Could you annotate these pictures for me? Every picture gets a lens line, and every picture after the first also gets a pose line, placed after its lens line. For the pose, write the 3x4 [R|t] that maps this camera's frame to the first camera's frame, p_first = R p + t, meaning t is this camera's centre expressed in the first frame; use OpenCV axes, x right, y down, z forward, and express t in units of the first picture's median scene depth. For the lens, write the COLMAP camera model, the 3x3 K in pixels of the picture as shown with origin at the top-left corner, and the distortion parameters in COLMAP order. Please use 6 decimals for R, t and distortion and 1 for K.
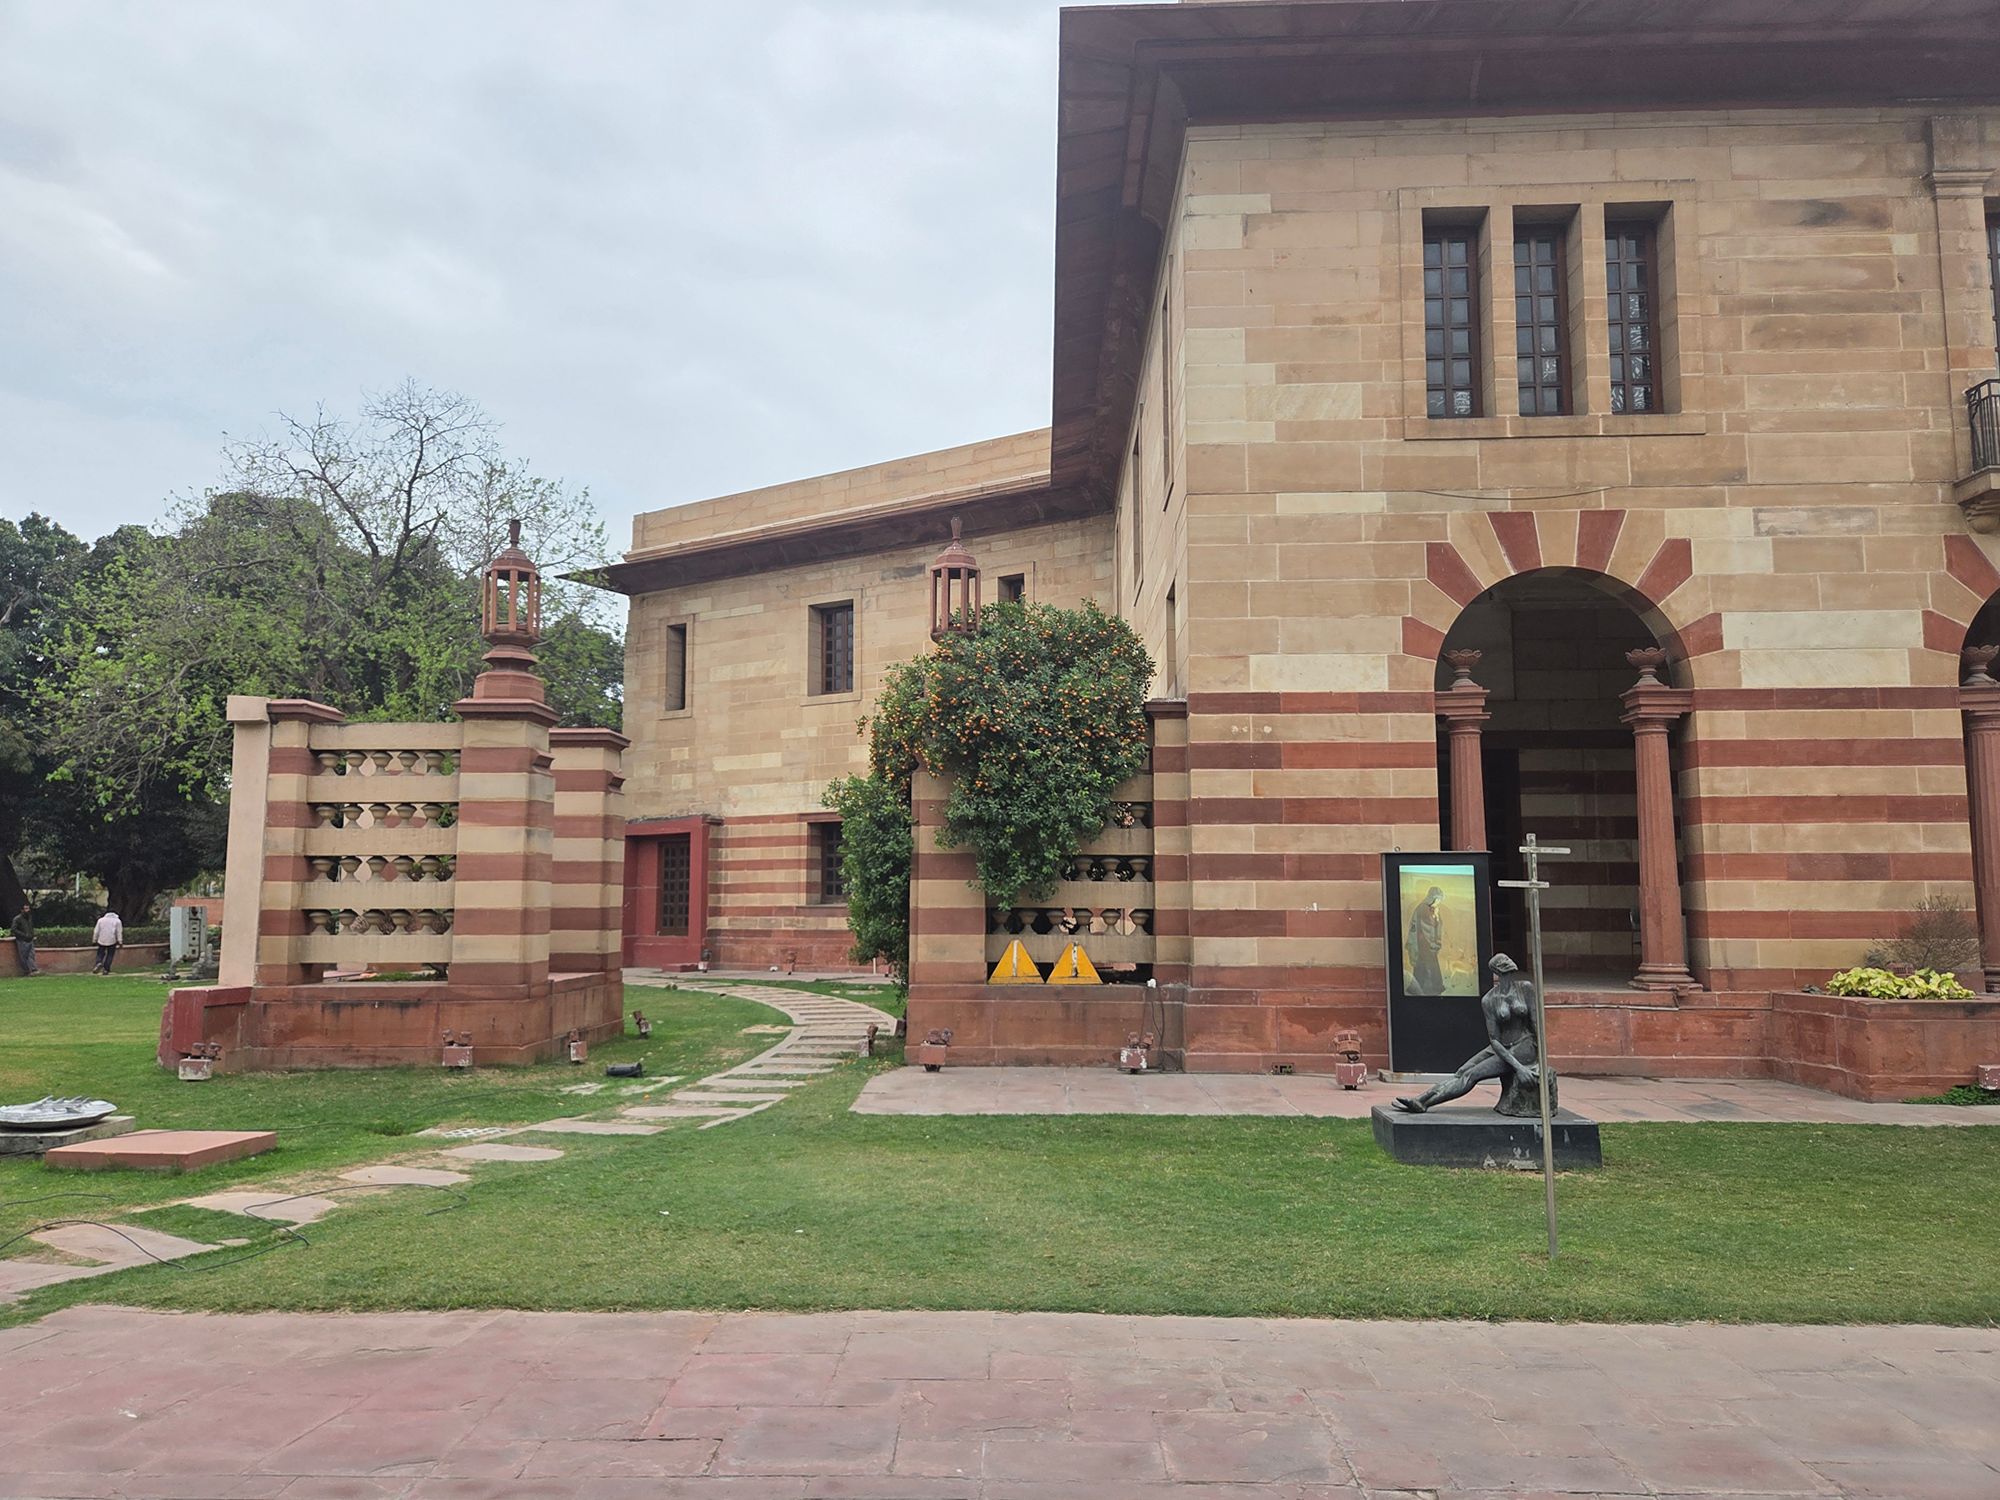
lens RADIAL K [[1340.3, 0, 989.5], [0, 1340.3, 757.9], [0, 0, 1]] dist [0.064017, -0.052859]
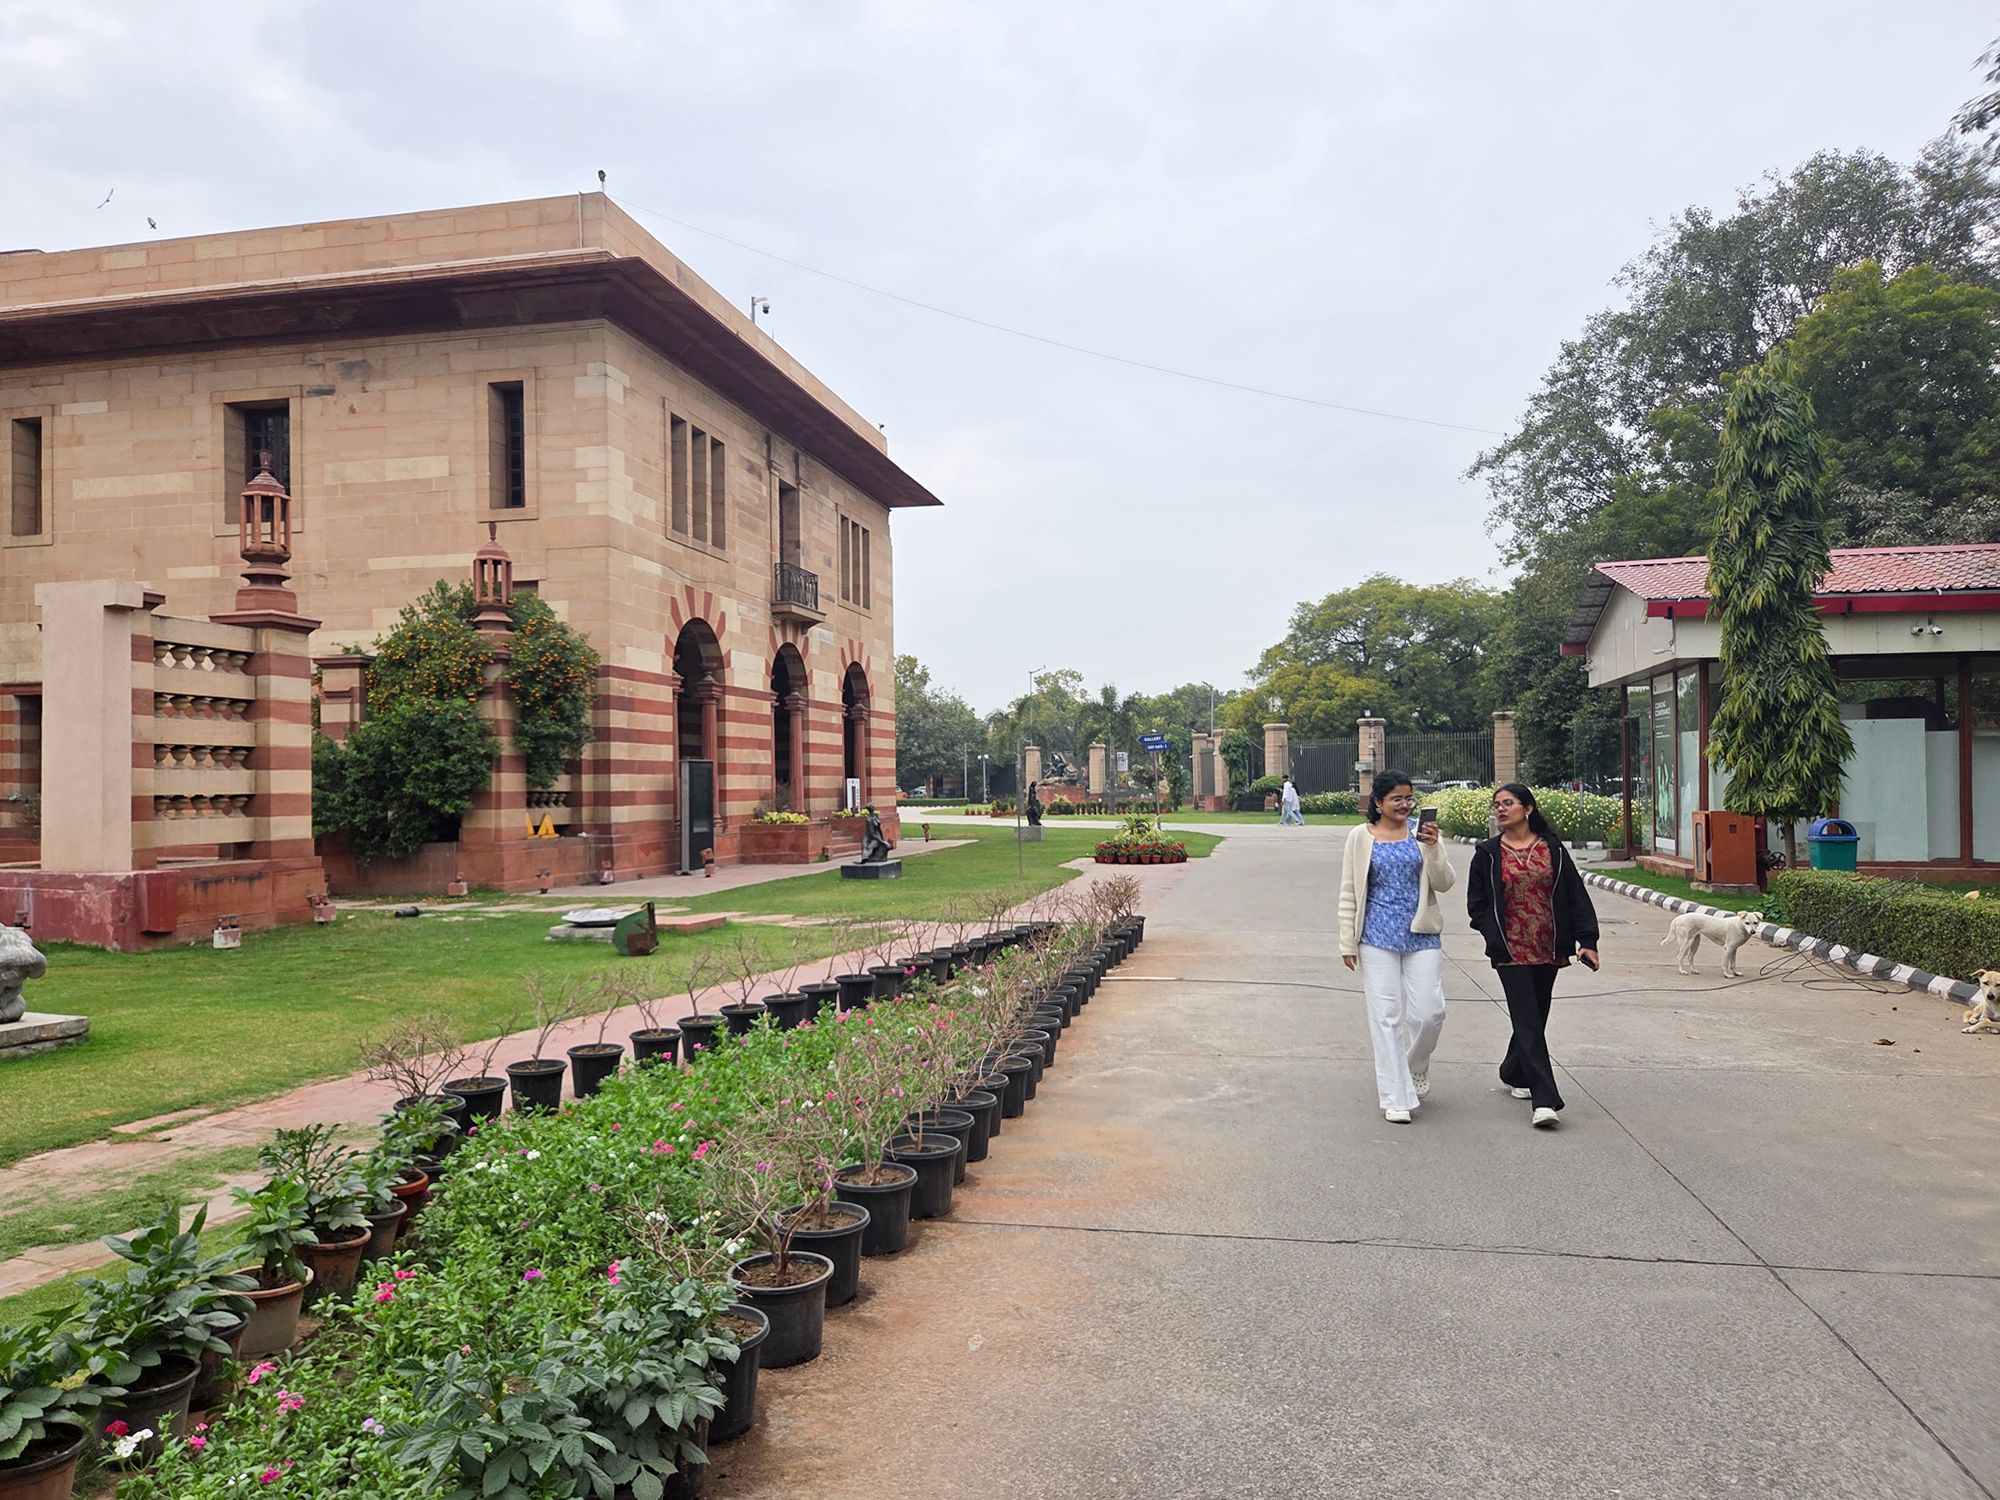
lens RADIAL K [[1339.2, 0, 950.1], [0, 1339.2, 759.0], [0, 0, 1]] dist [0.060657, -0.056797]
pose [[0.212698, 0.018028, 0.976952, -0.664106], [-0.090788, 0.995869, 0.001388, 0.013551], [-0.972891, -0.088990, 0.213457, 0.094617]]
